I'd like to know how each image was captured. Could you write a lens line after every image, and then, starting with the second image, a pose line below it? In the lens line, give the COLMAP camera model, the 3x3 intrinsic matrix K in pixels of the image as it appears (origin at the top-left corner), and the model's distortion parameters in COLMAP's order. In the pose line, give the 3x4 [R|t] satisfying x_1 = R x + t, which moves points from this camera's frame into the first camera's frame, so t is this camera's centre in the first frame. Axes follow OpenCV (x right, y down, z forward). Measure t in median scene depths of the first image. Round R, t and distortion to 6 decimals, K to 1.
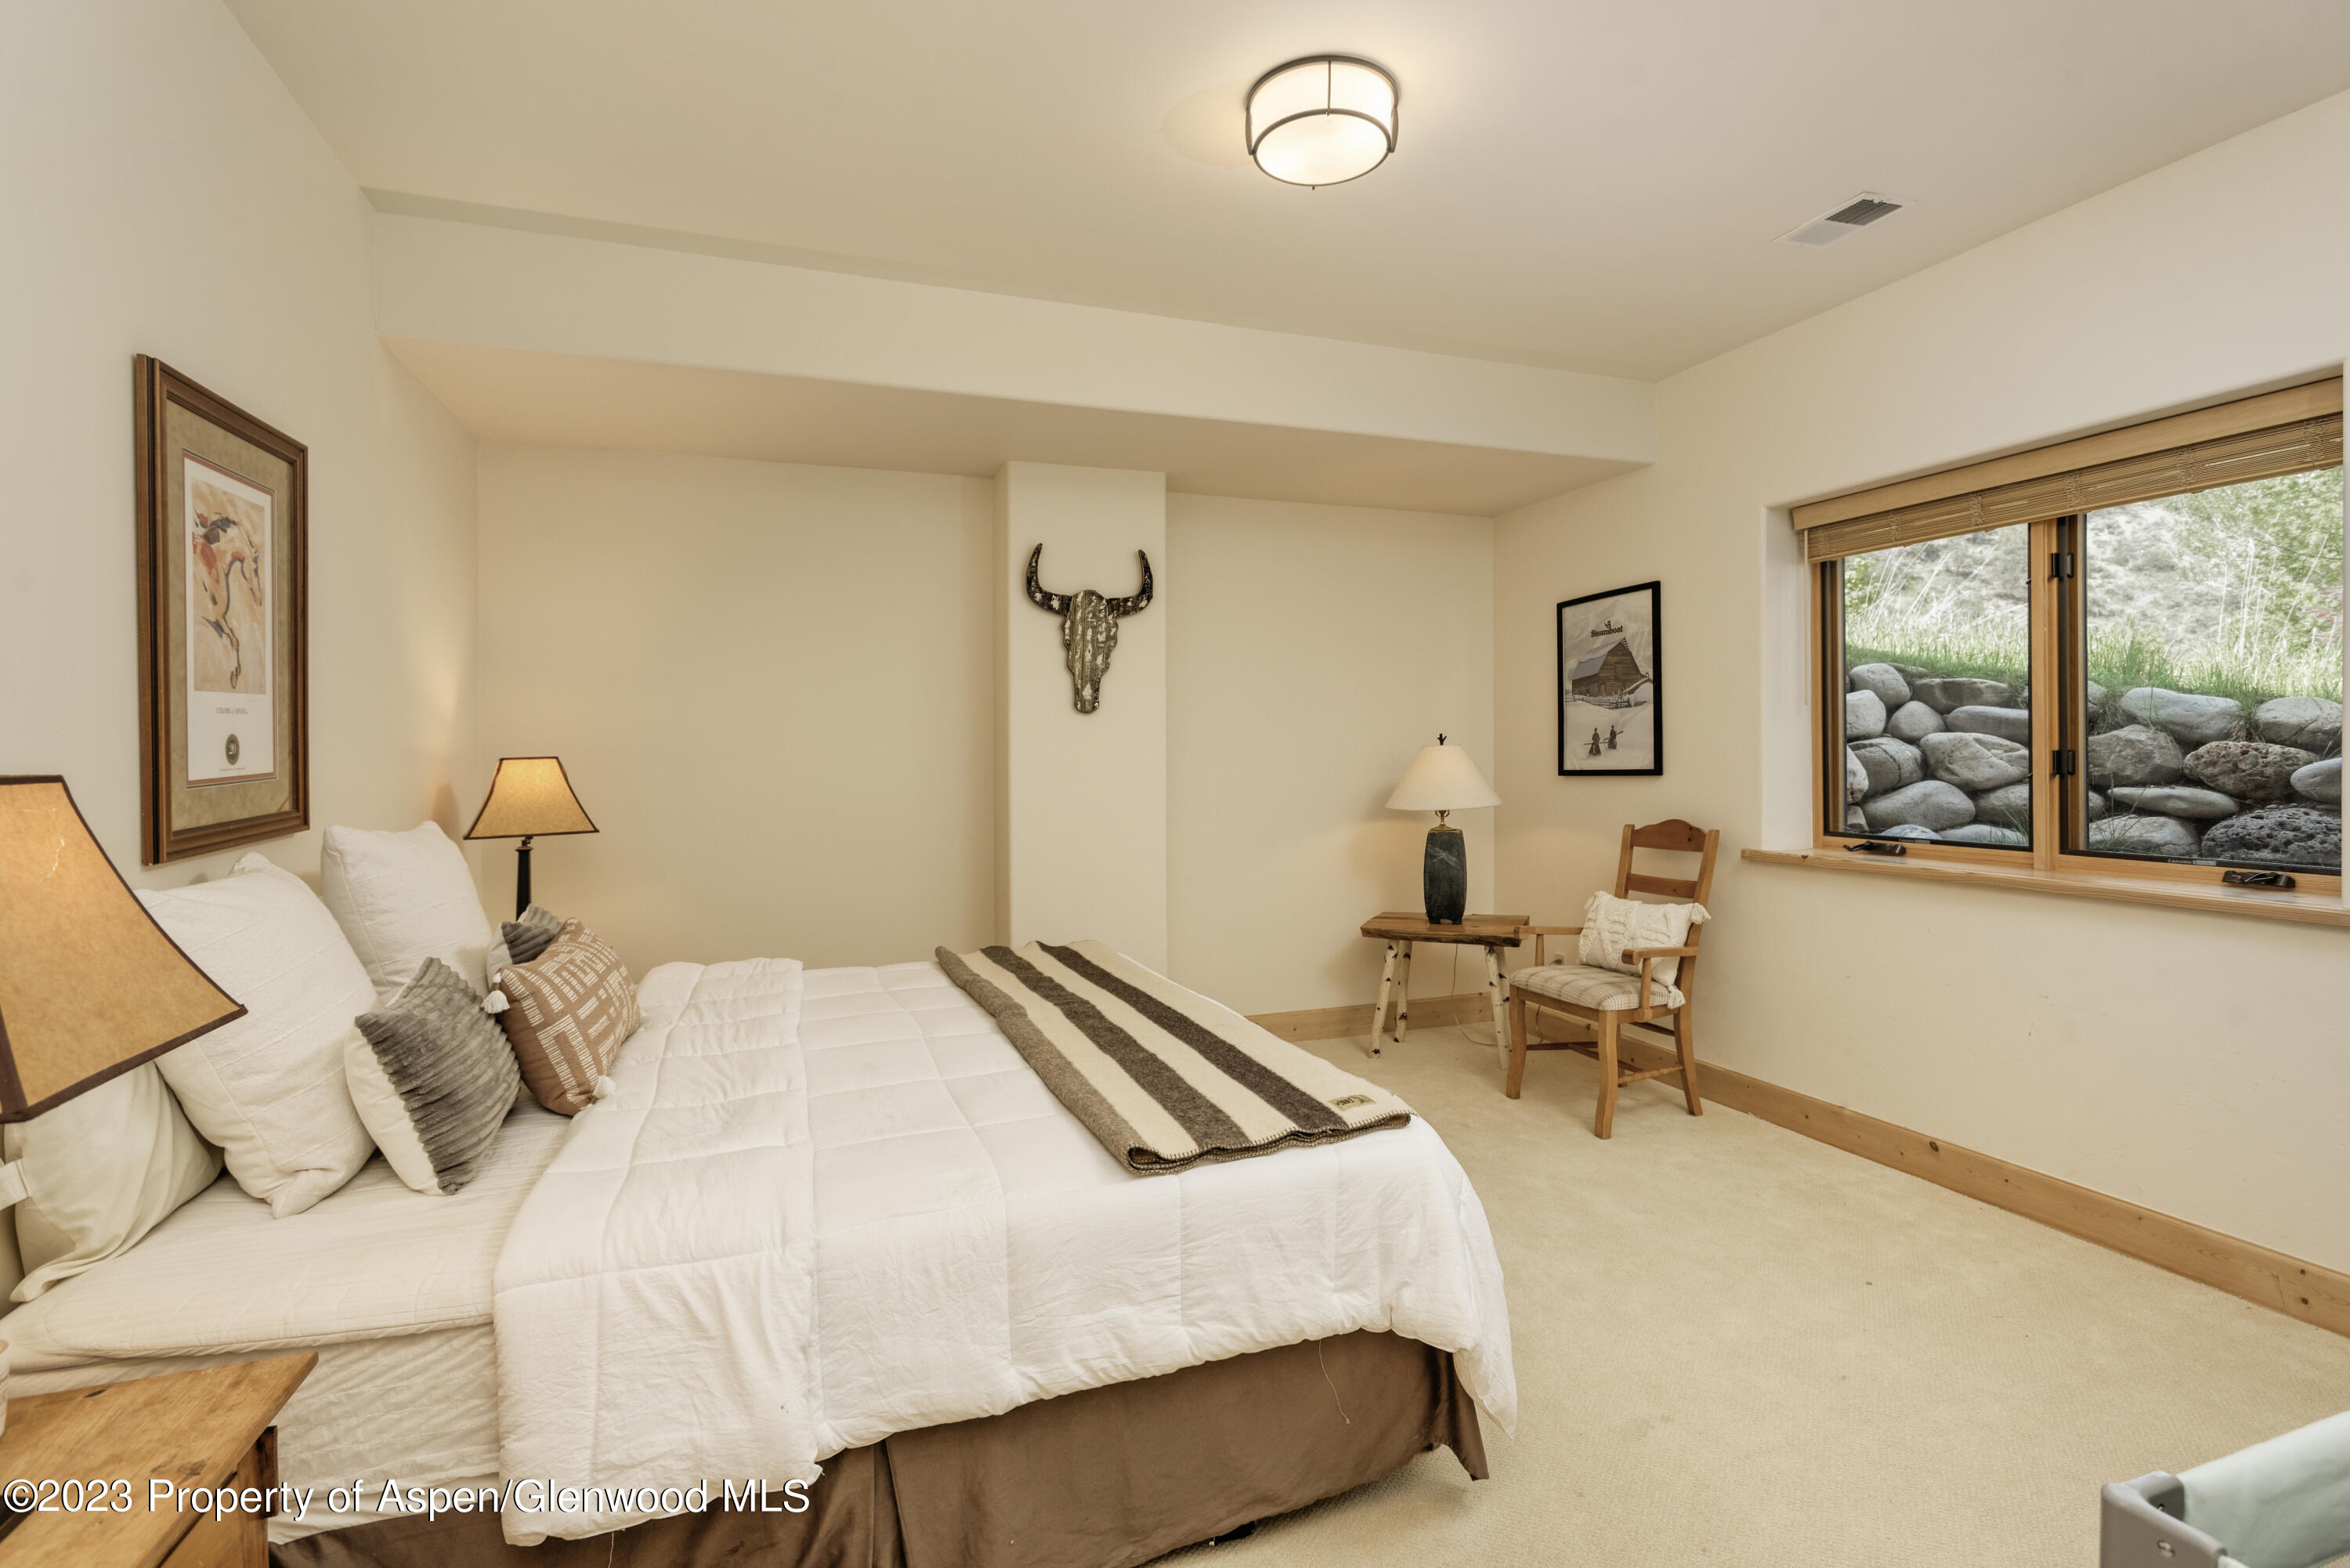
lens RADIAL K [[1106.8, 0, 1173.9], [0, 1106.8, 768.0], [0, 0, 1]] dist [-0.002375, 0.000030]
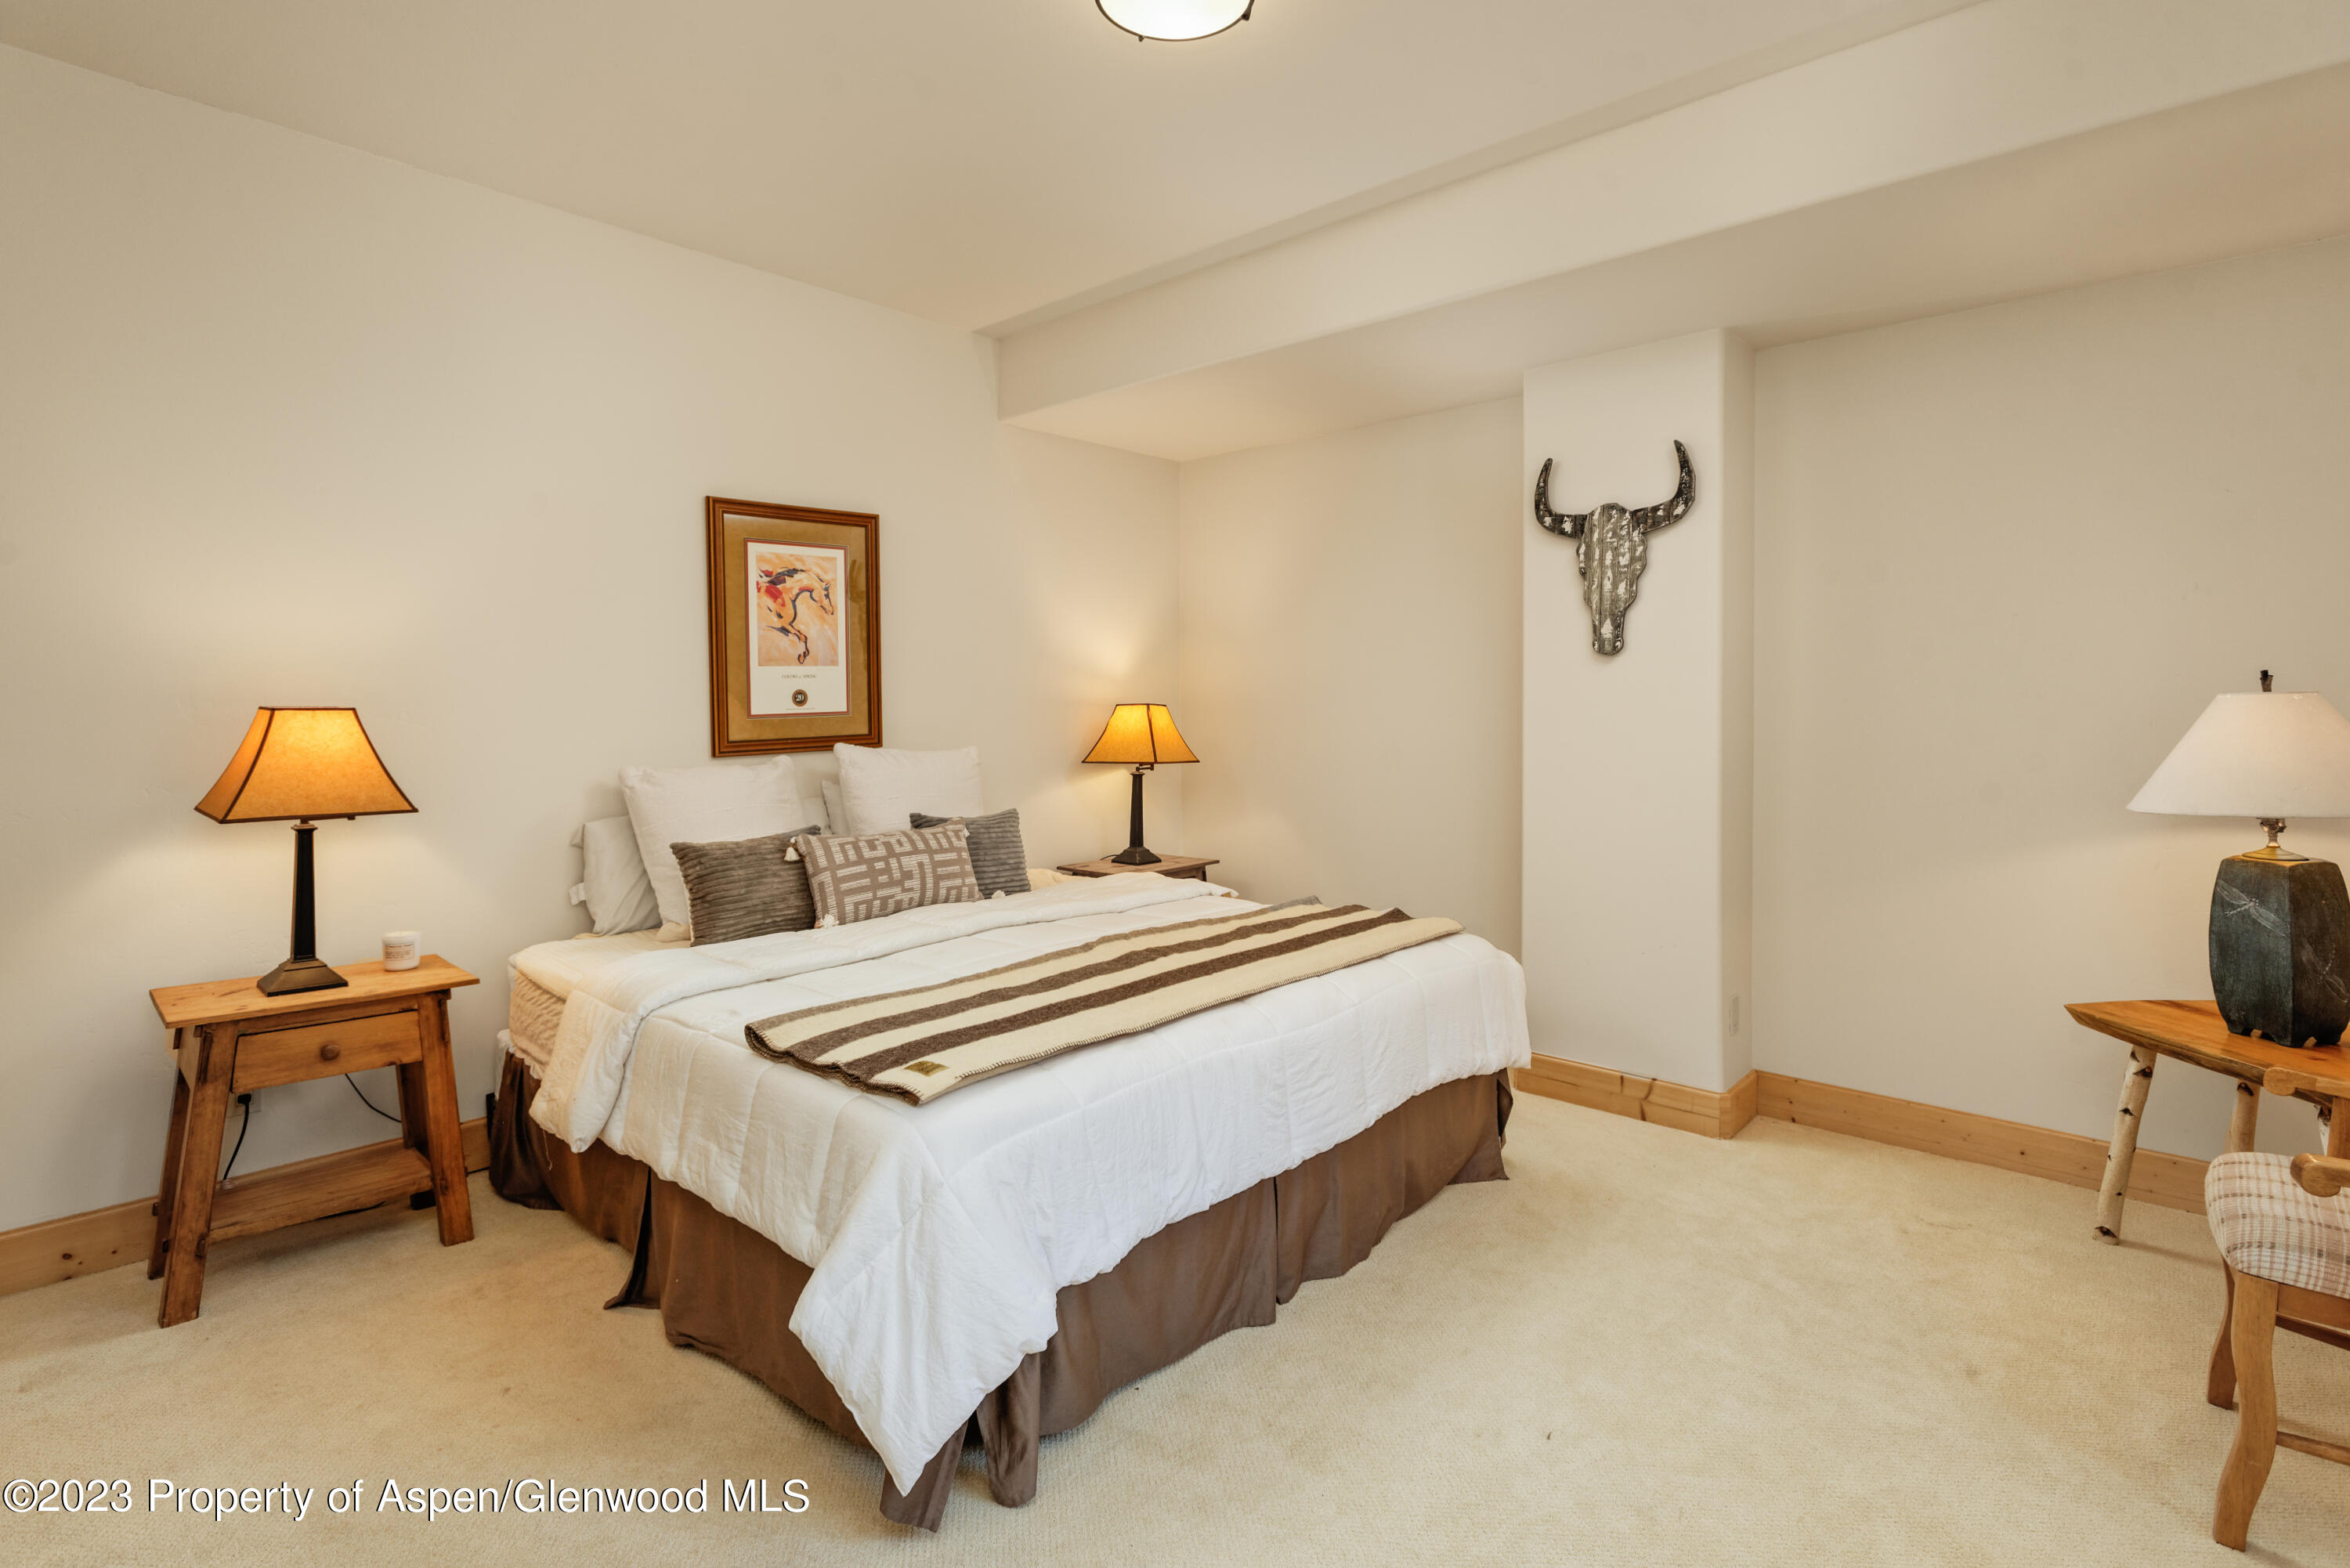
lens RADIAL K [[1165.4, 0, 1173.1], [0, 1165.4, 705.2], [0, 0, 1]] dist [-0.001153, 0.000303]
pose [[0.464862, 0.007364, -0.885353, 0.534514], [-0.017013, 0.999855, -0.000616, -0.007064], [0.885220, 0.015349, 0.464920, 0.323528]]
